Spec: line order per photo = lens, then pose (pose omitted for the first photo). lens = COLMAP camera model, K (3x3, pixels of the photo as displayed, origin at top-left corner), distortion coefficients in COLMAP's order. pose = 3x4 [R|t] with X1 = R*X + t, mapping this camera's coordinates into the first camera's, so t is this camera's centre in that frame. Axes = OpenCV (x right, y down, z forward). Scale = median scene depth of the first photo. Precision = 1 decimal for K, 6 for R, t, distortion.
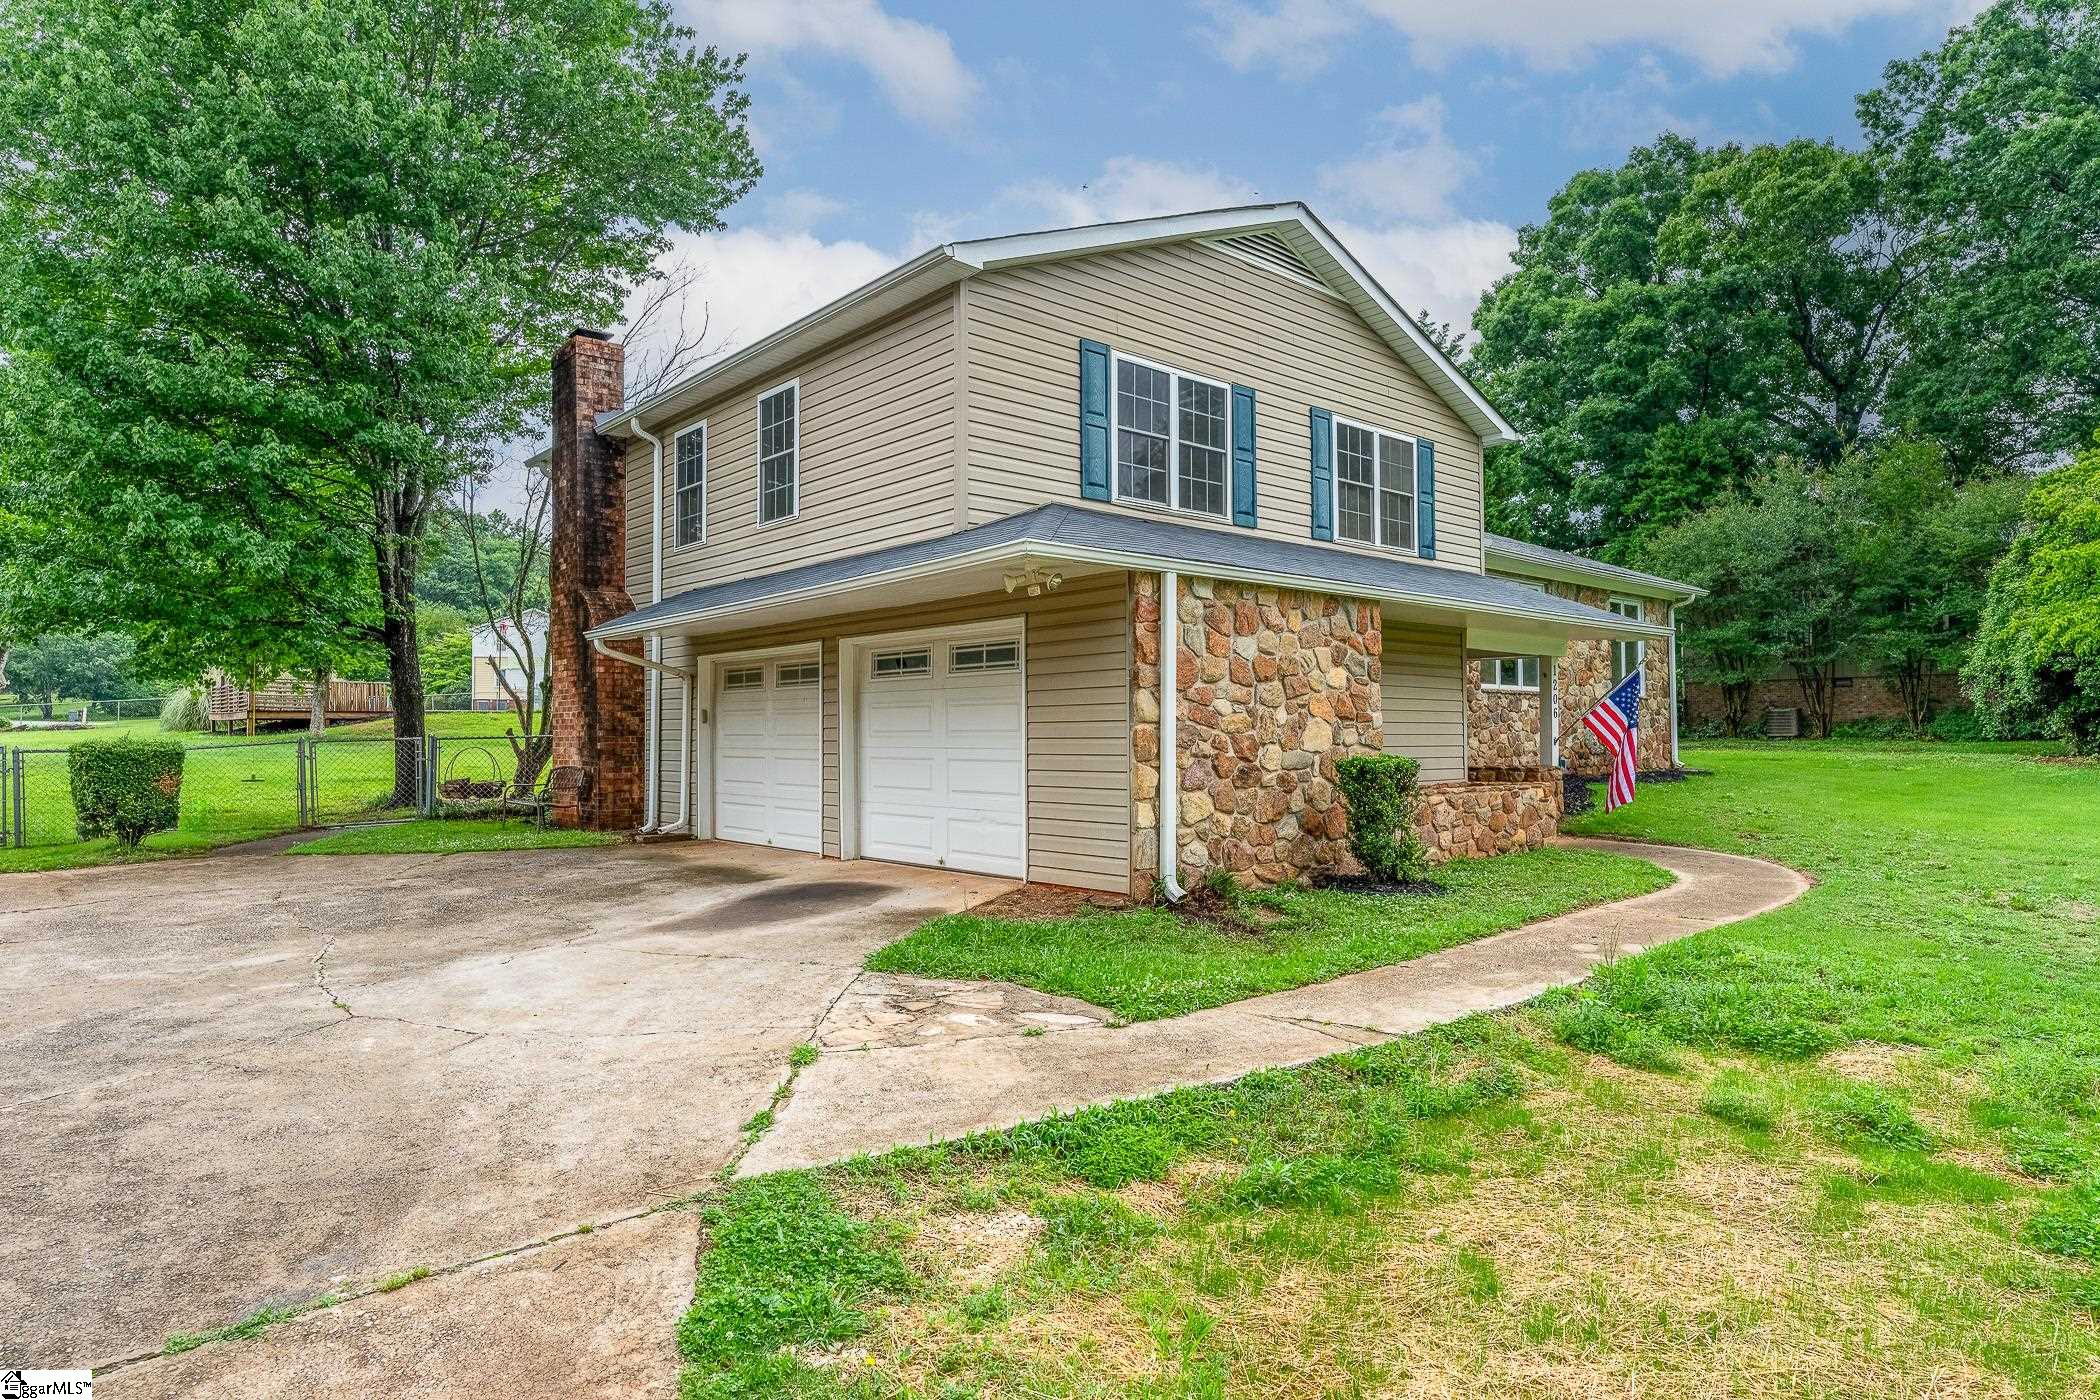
lens RADIAL K [[1186.2, 0, 1049.1], [0, 1186.2, 698.0], [0, 0, 1]] dist [0.003460, 0.000604]
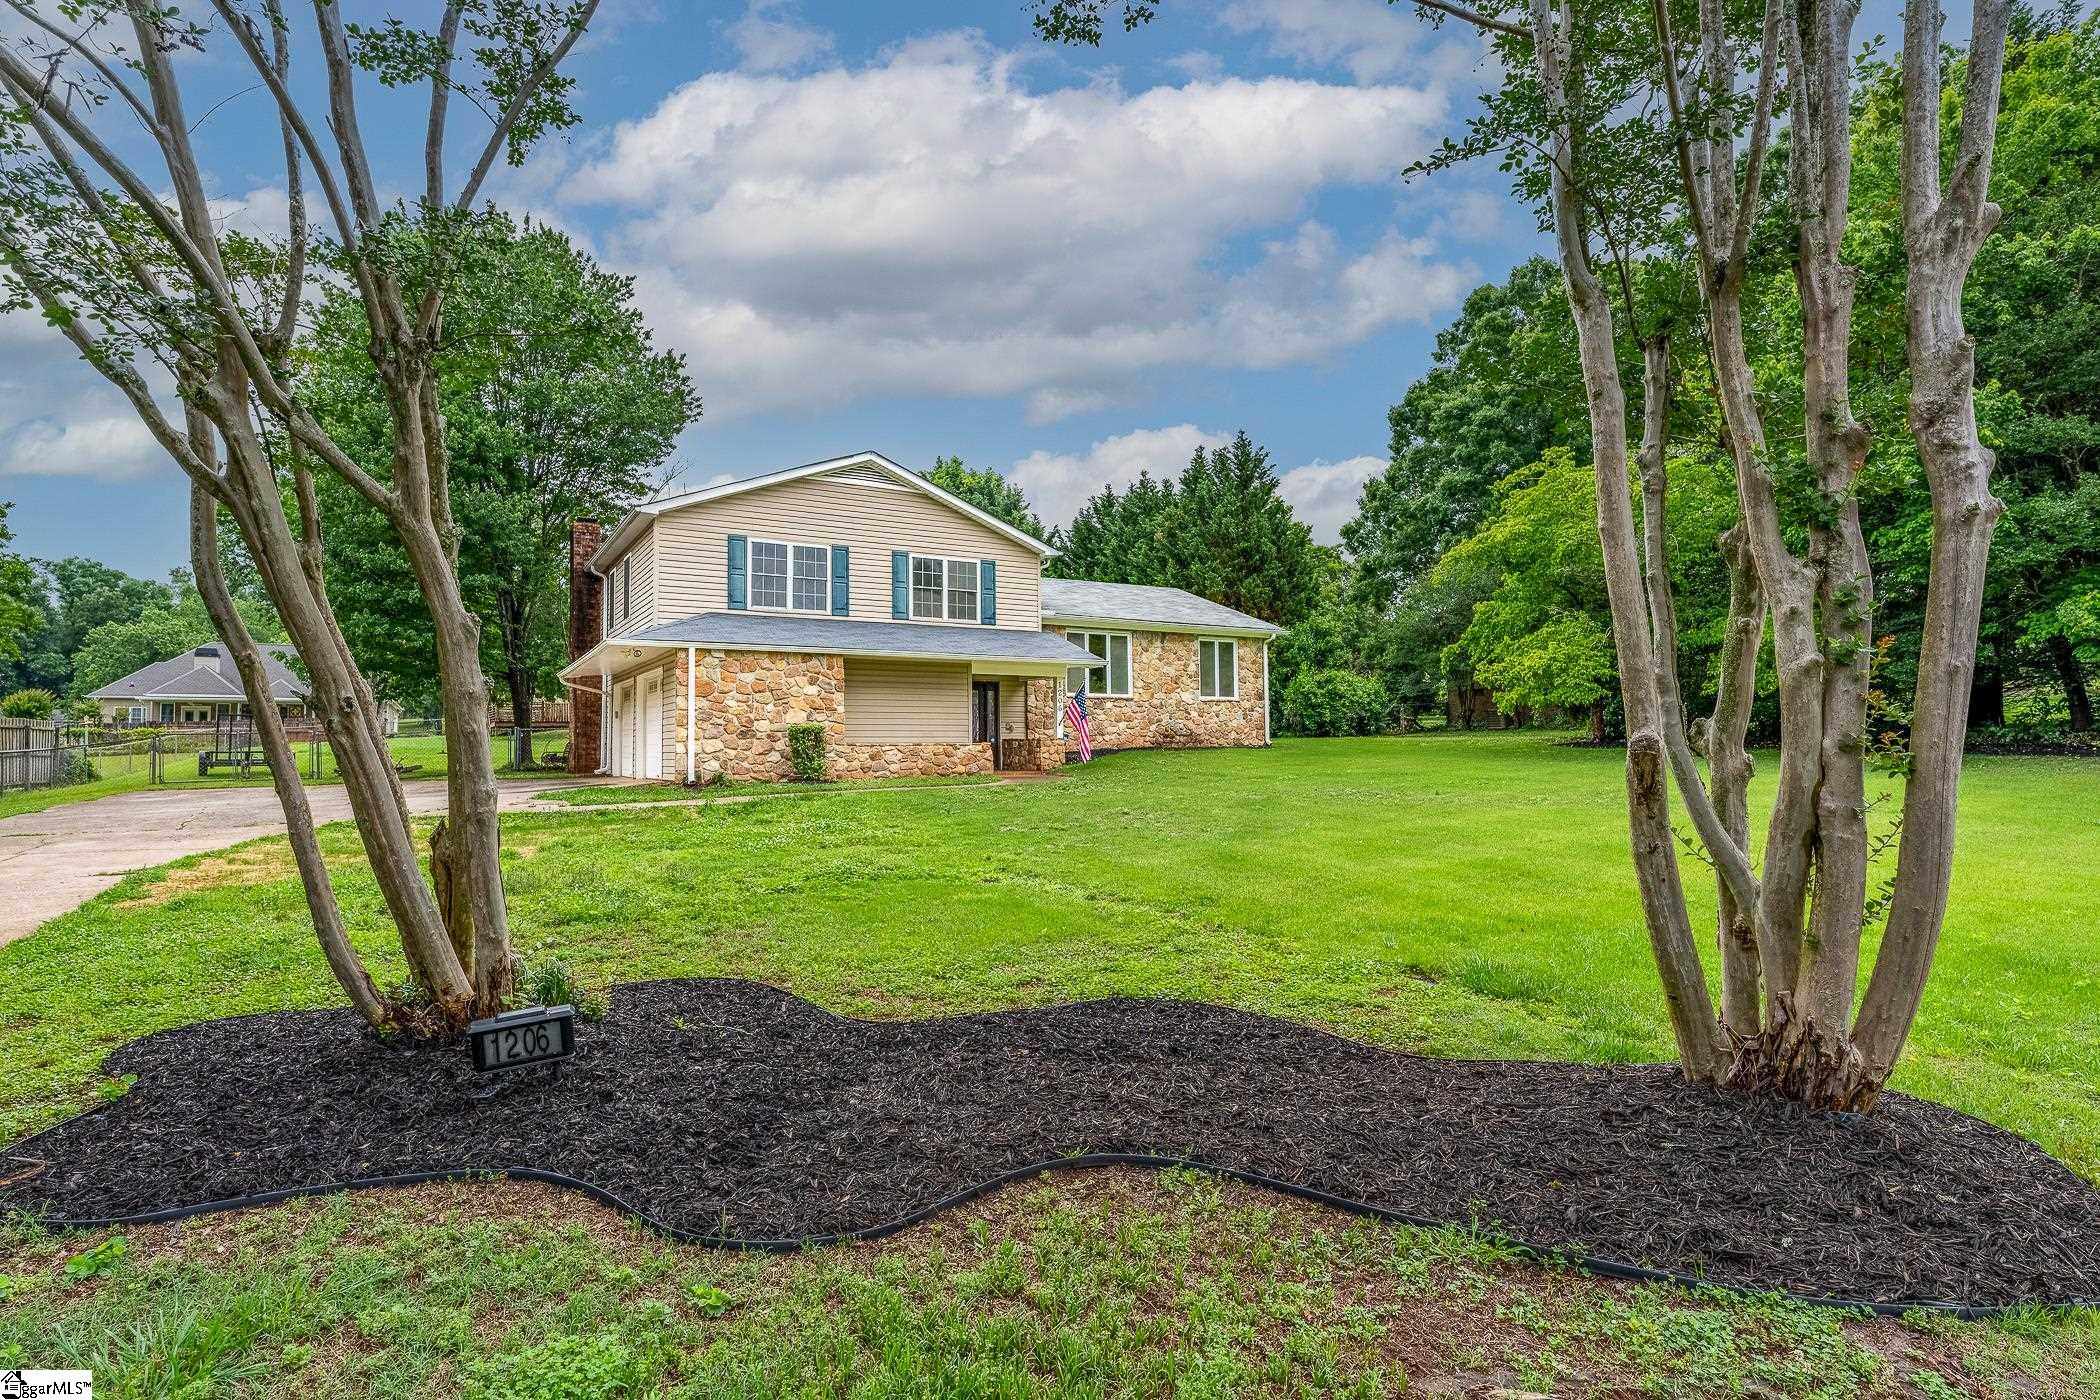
lens RADIAL K [[1025.3, 0, 1051.3], [0, 1025.3, 689.0], [0, 0, 1]] dist [-0.004329, -0.000171]
pose [[0.985063, -0.015562, -0.171490, 0.806058], [0.011482, 0.999628, -0.024757, 0.025788], [0.171812, 0.022418, 0.984875, -0.635554]]
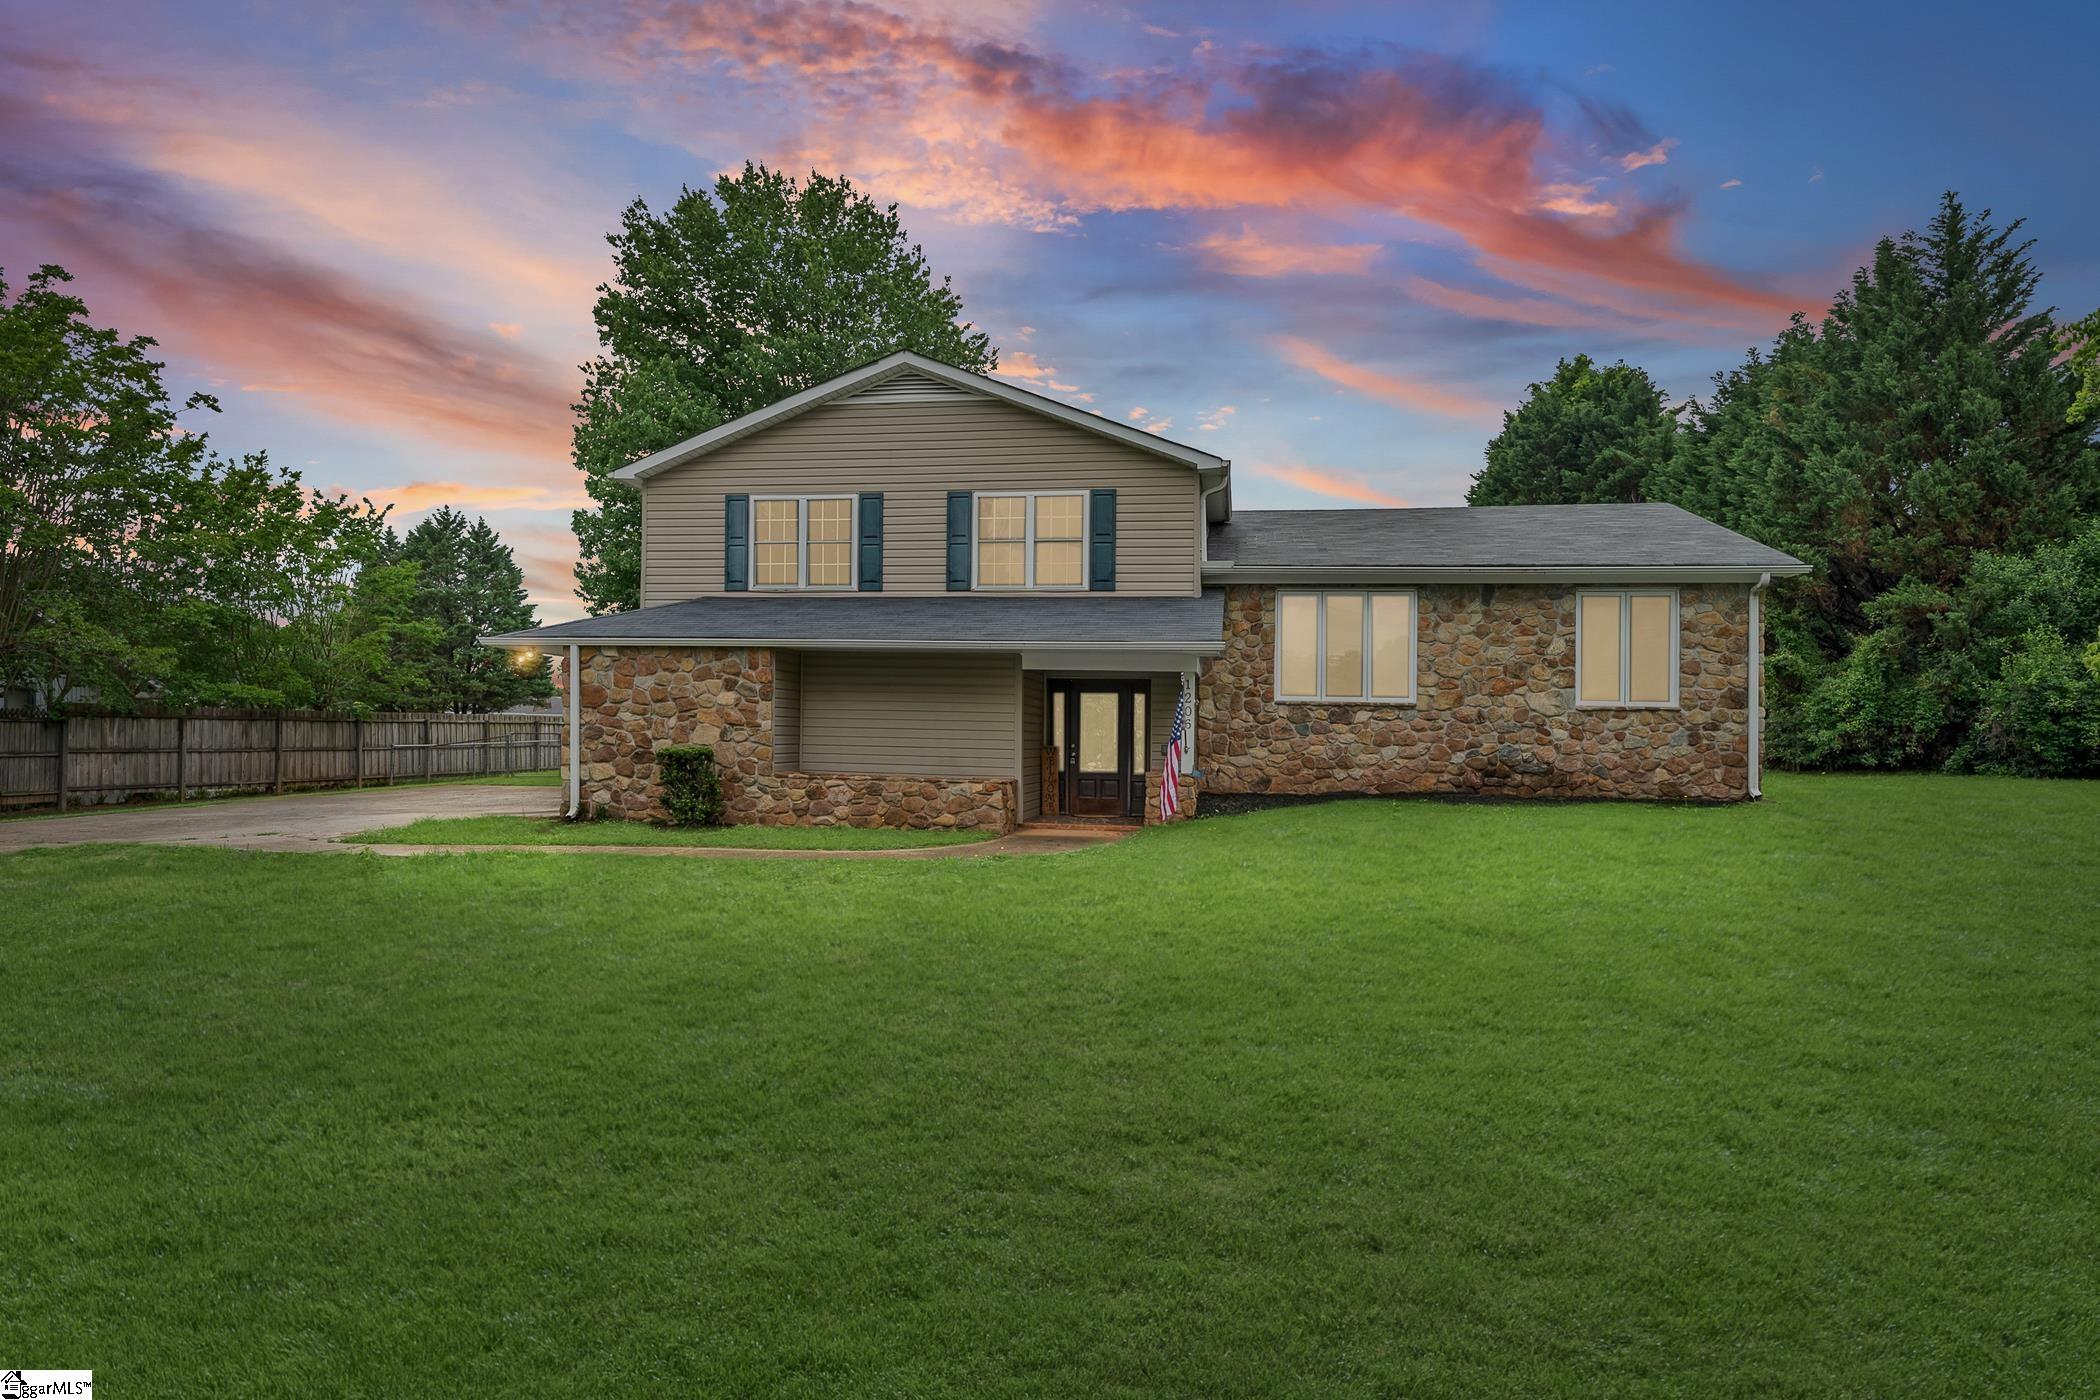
lens RADIAL K [[1125.0, 0, 1047.8], [0, 1125.0, 717.9], [0, 0, 1]] dist [-0.004393, -0.000112]
pose [[0.644468, 0.003342, -0.764624, 1.333494], [0.003188, 0.999970, 0.007058, -0.000453], [0.764624, -0.006986, 0.644438, 0.288812]]
